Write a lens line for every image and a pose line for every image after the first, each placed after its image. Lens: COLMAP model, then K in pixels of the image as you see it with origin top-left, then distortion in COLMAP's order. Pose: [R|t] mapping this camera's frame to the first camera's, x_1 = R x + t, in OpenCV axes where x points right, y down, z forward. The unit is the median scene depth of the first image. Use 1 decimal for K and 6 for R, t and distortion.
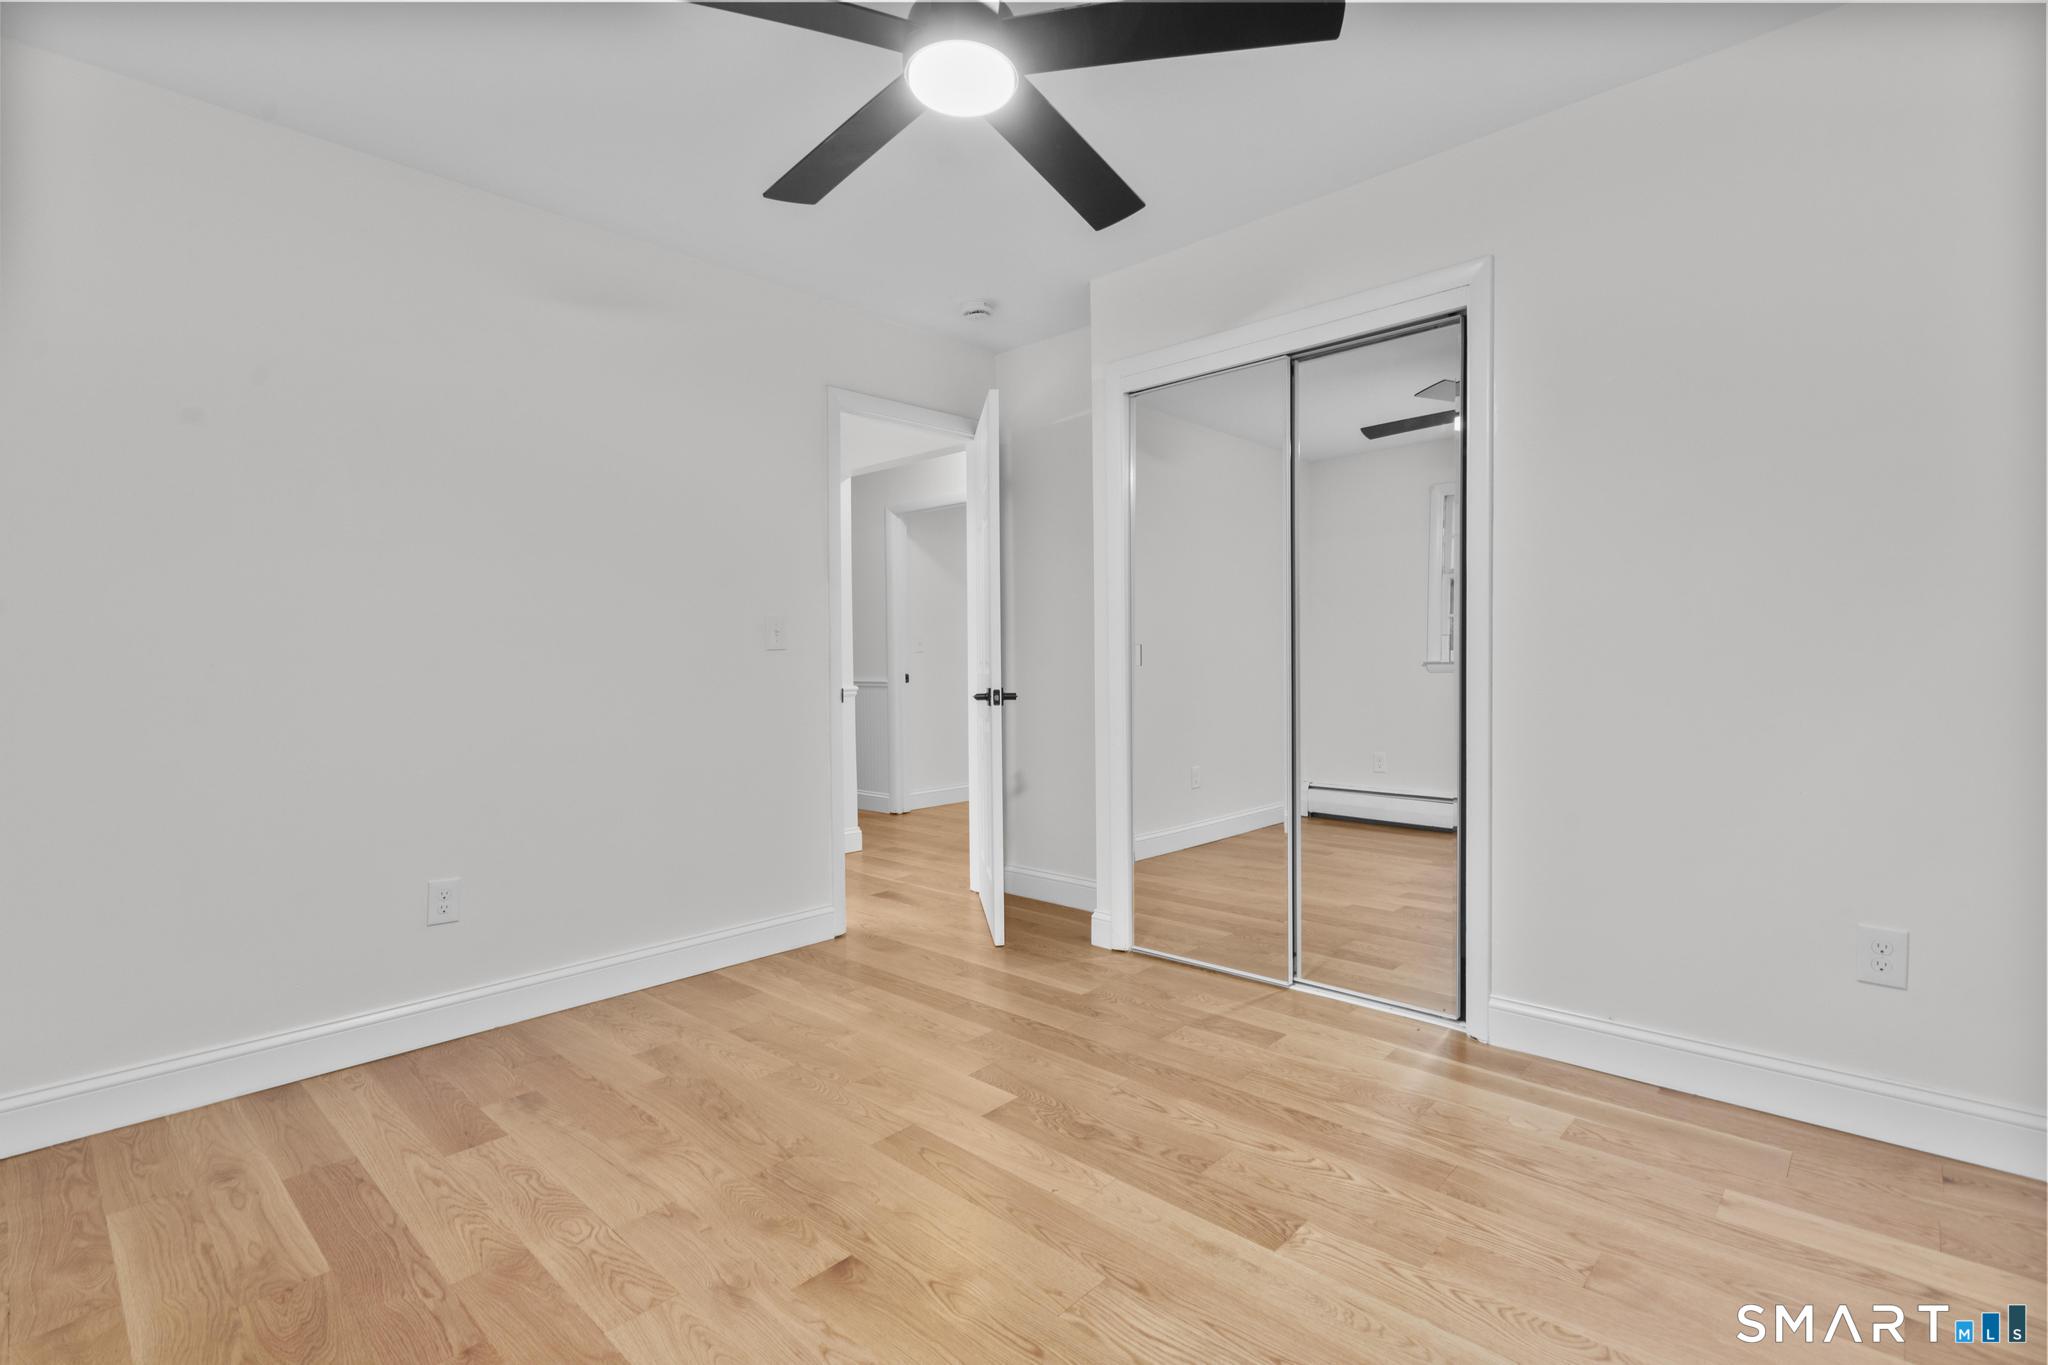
lens RADIAL K [[948.1, 0, 1024.0], [0, 948.1, 682.5], [0, 0, 1]] dist [-0.001647, 0.001570]
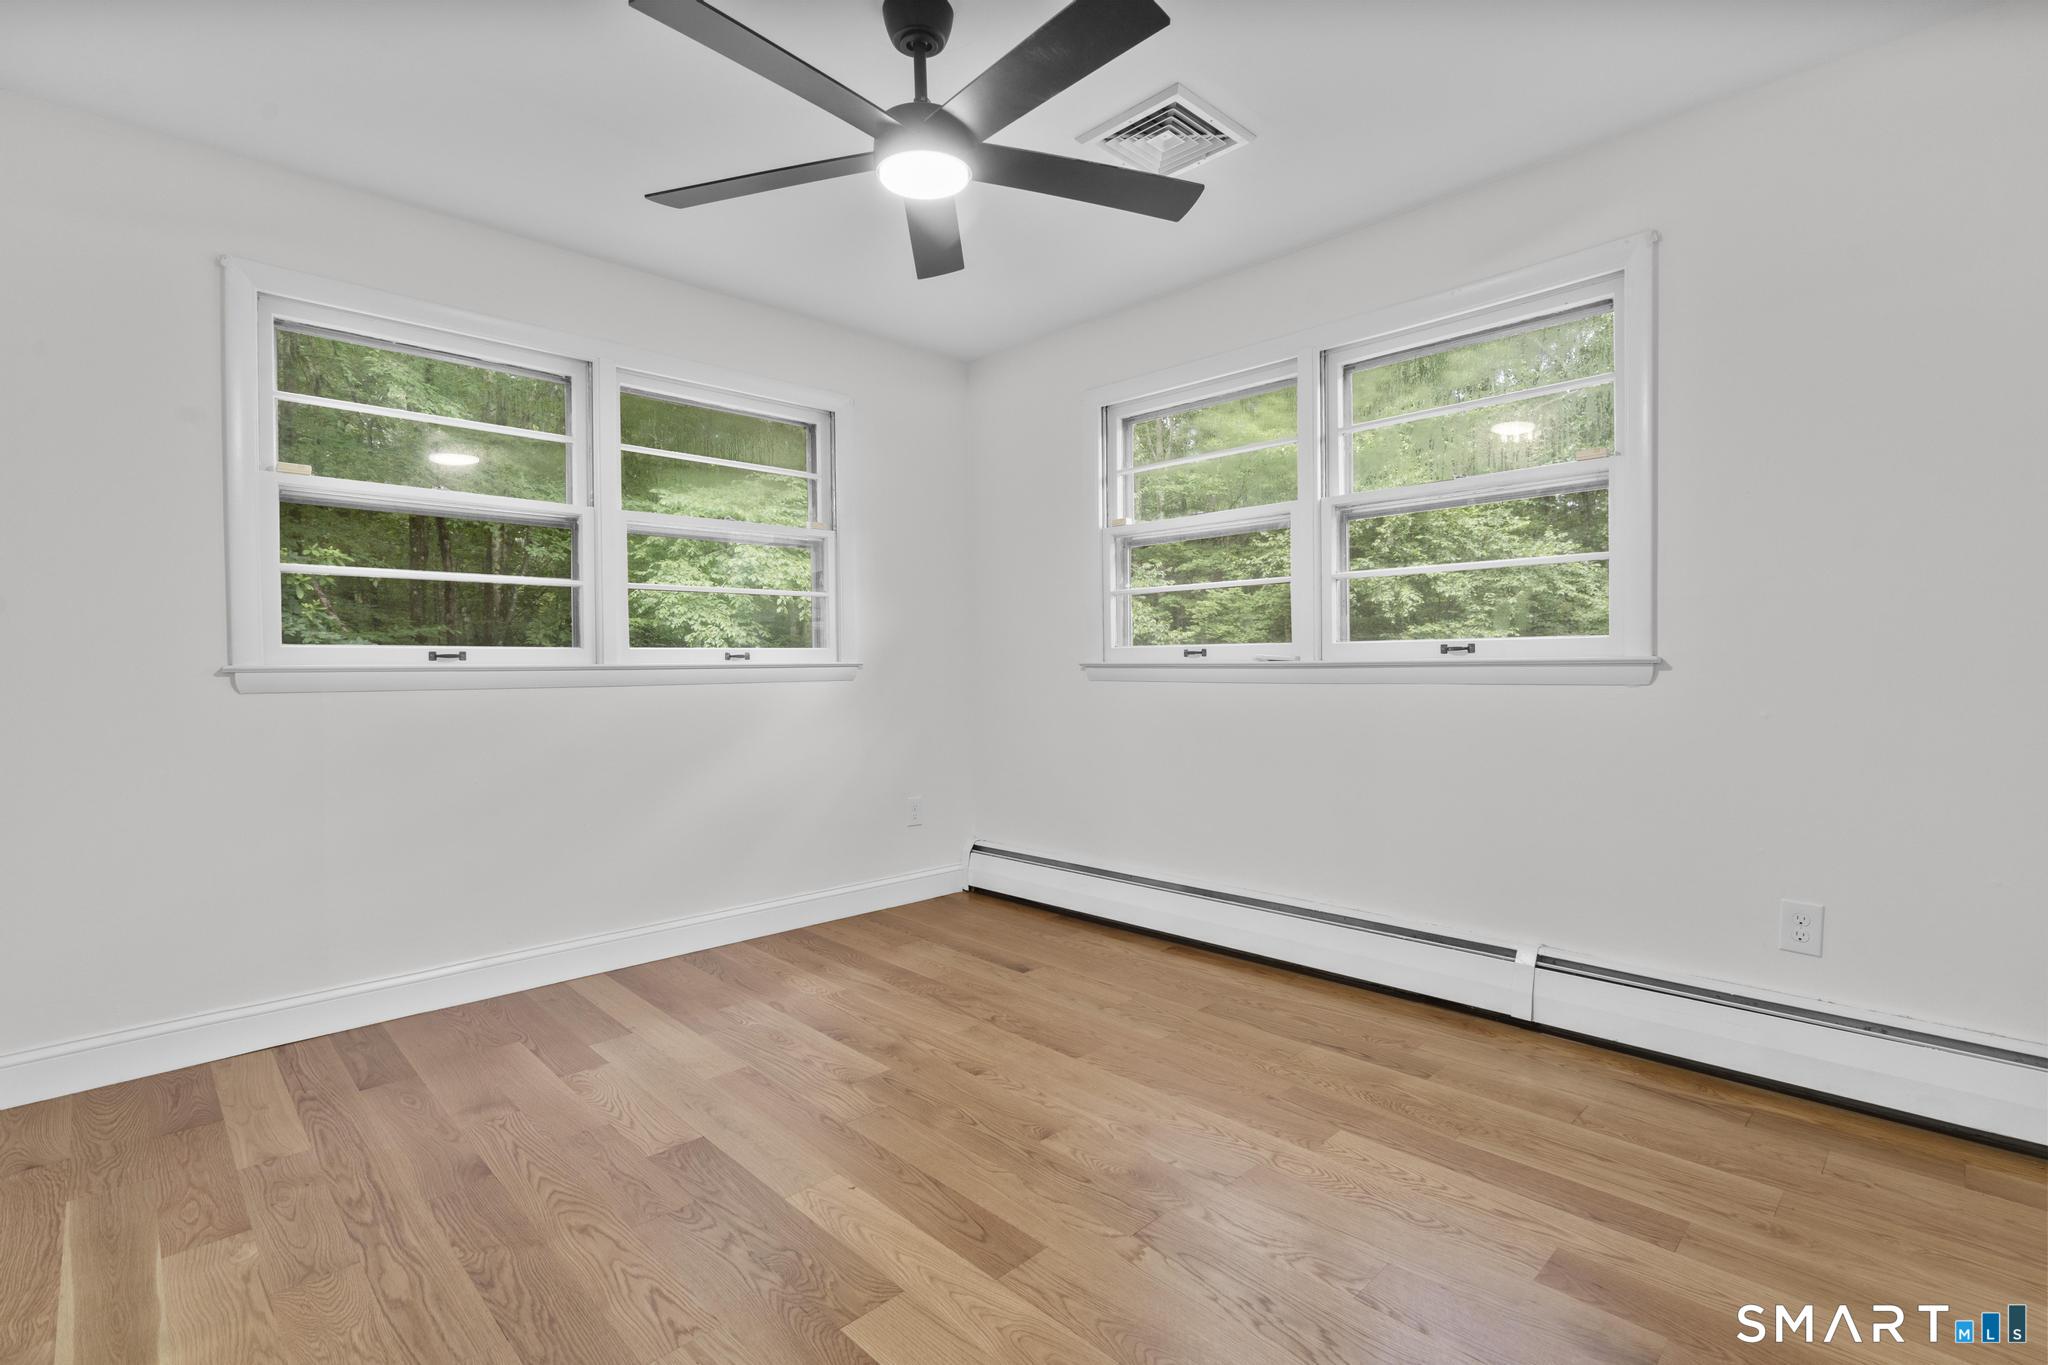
lens RADIAL K [[948.1, 0, 1024.0], [0, 948.1, 682.5], [0, 0, 1]] dist [-0.001647, 0.001570]
pose [[-0.998446, 0.021935, 0.051231, -0.209131], [0.024192, 0.998745, 0.043861, -0.042210], [-0.050204, 0.045032, -0.997723, 1.927296]]
